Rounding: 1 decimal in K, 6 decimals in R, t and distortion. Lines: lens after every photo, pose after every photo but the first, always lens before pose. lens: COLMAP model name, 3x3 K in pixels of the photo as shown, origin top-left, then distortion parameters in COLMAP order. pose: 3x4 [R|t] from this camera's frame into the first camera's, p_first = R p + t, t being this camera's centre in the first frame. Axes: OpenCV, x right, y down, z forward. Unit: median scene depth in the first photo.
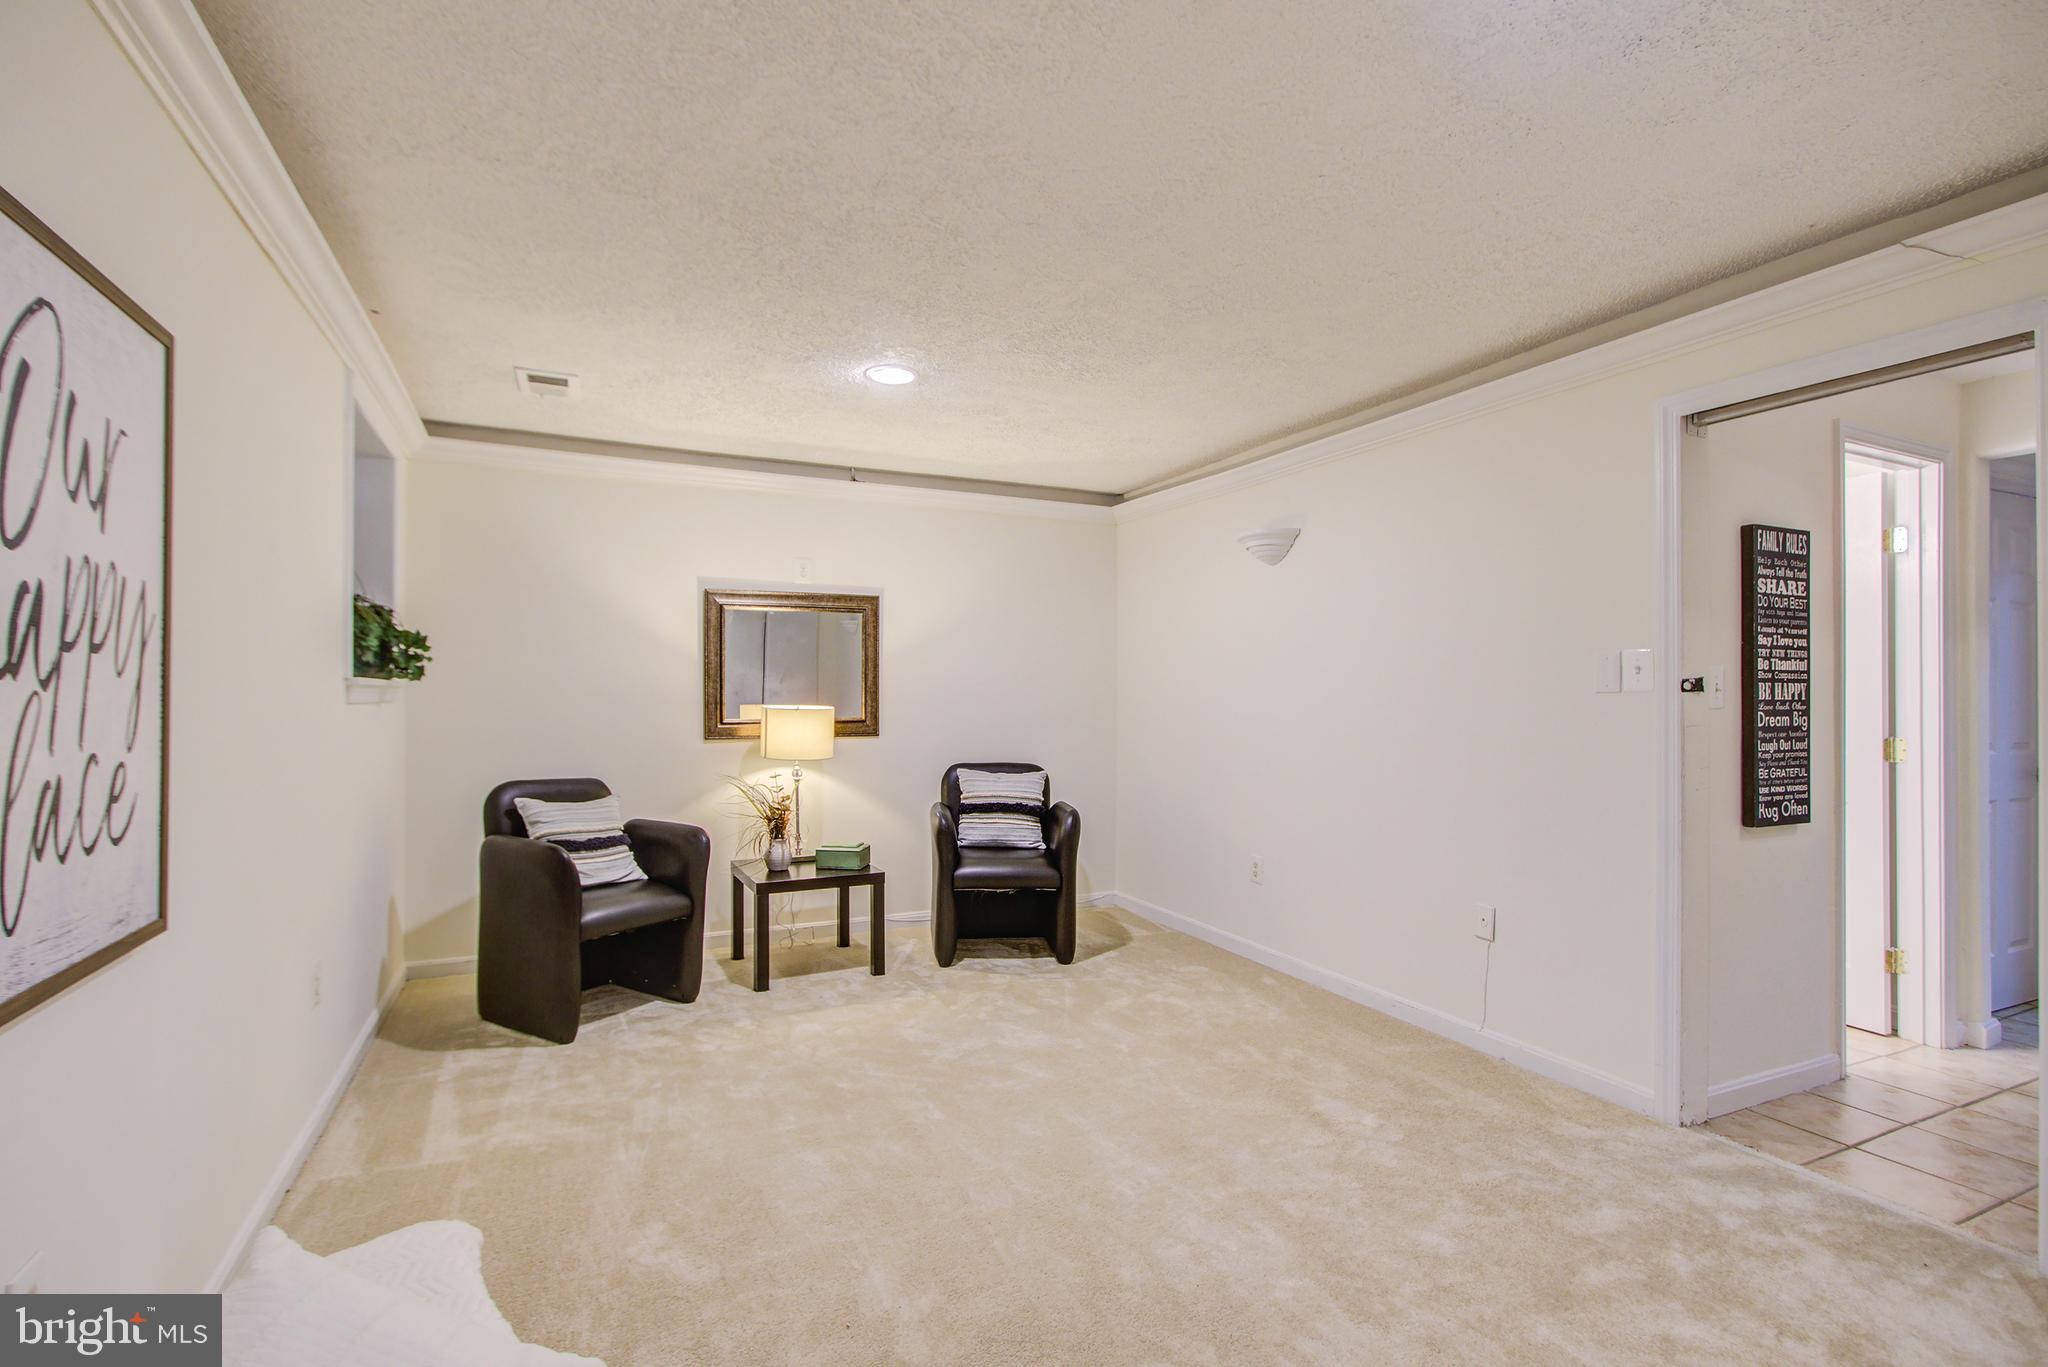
lens RADIAL K [[946.4, 0, 1007.5], [0, 946.4, 685.3], [0, 0, 1]] dist [-0.012397, 0.007599]
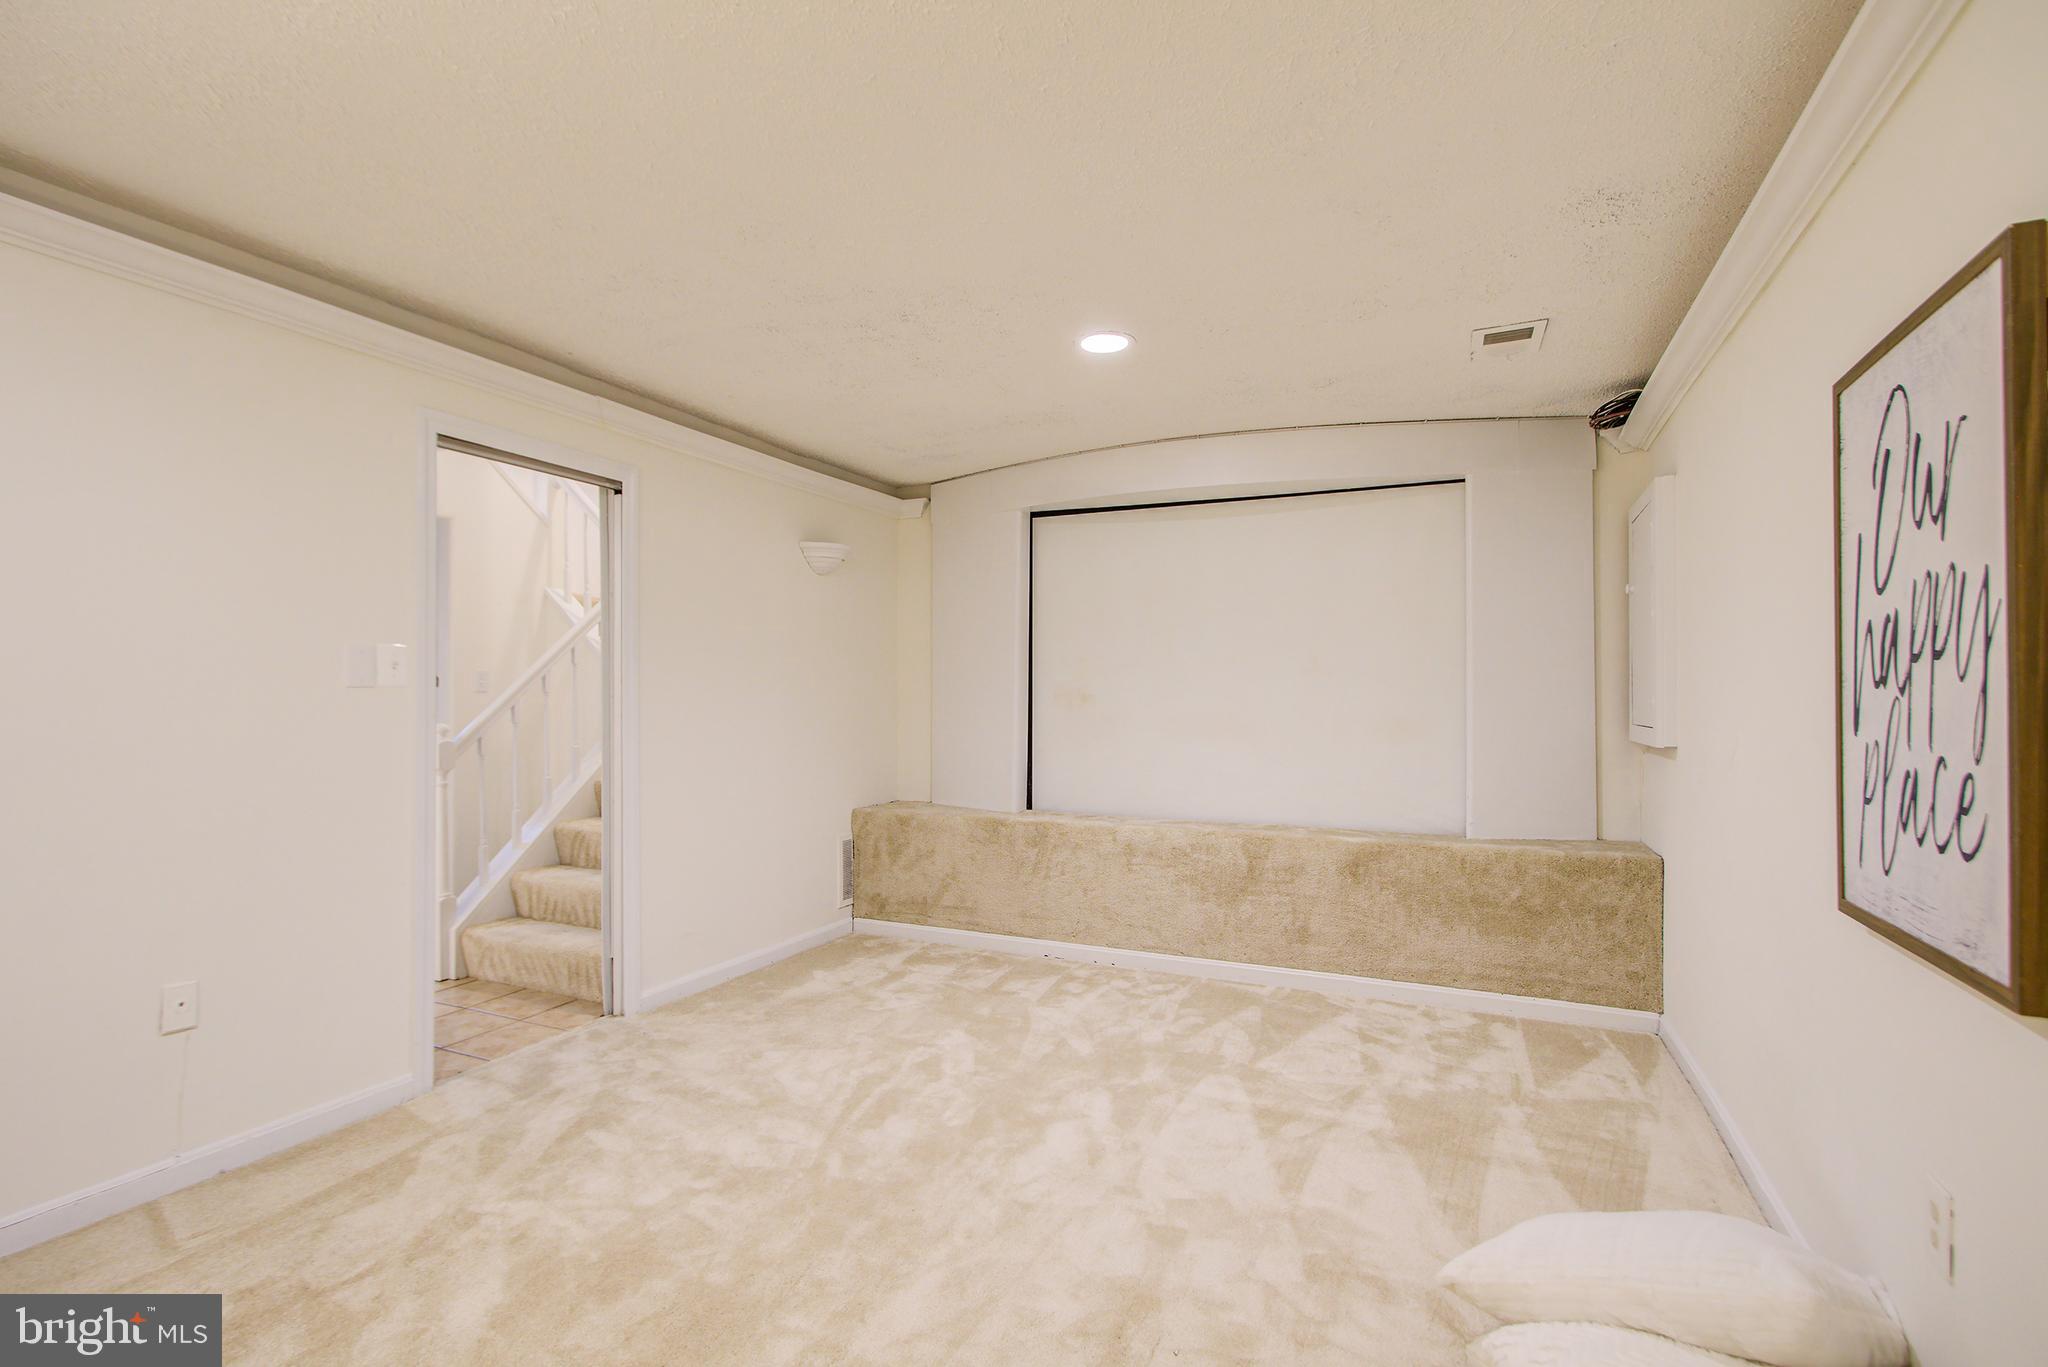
lens RADIAL K [[946.4, 0, 1005.5], [0, 946.4, 694.4], [0, 0, 1]] dist [-0.012397, 0.007599]
pose [[-0.632296, -0.004942, 0.774711, -1.126640], [-0.012511, 0.999914, -0.003832, 0.021110], [-0.774626, -0.012116, -0.632304, 2.461744]]
